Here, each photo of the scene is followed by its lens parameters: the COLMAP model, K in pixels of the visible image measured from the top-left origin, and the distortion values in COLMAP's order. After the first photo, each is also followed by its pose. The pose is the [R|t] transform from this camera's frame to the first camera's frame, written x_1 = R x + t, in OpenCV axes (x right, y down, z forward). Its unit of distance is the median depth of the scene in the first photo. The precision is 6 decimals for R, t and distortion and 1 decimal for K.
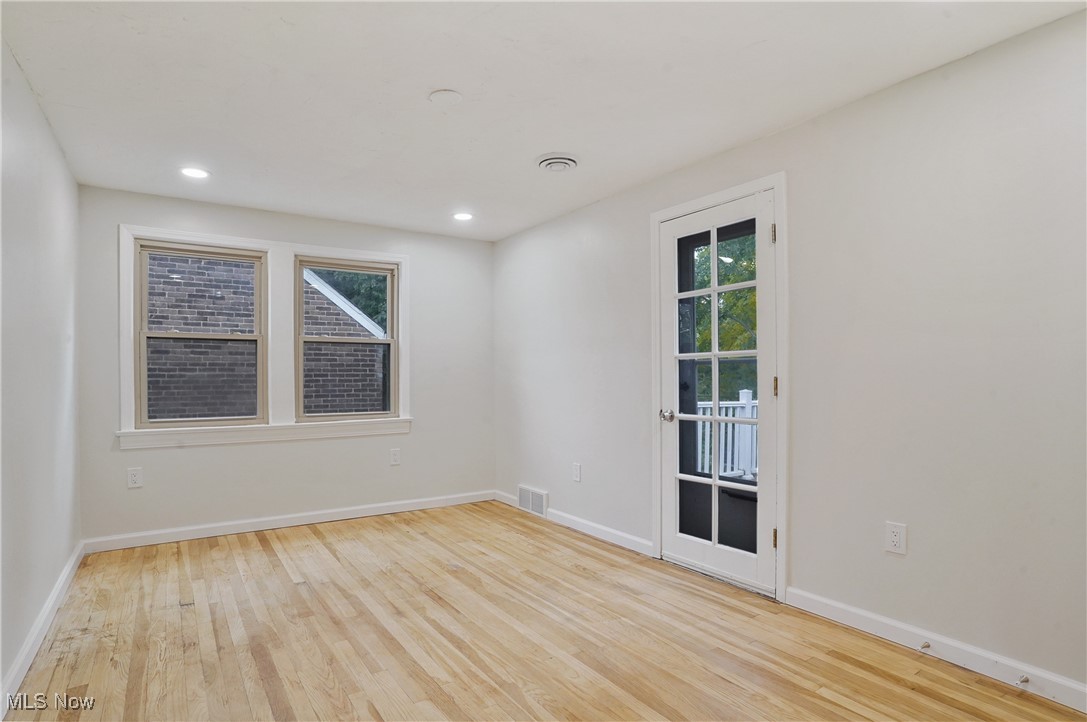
lens RADIAL K [[571.9, 0, 541.0], [0, 571.9, 365.9], [0, 0, 1]] dist [-0.076590, 0.043573]
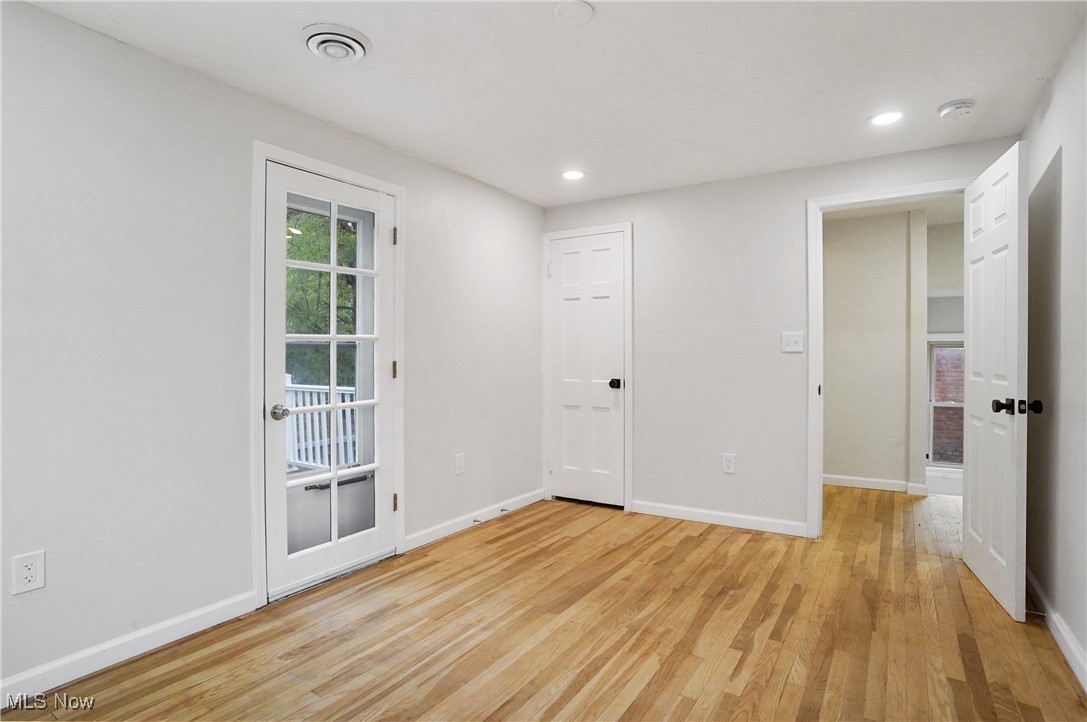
lens RADIAL K [[571.9, 0, 541.0], [0, 571.9, 365.9], [0, 0, 1]] dist [-0.076590, 0.043573]
pose [[-0.396182, -0.011455, 0.918101, -0.755918], [-0.011735, 0.999904, 0.007412, 0.017167], [-0.918097, -0.007837, -0.396278, 1.186578]]
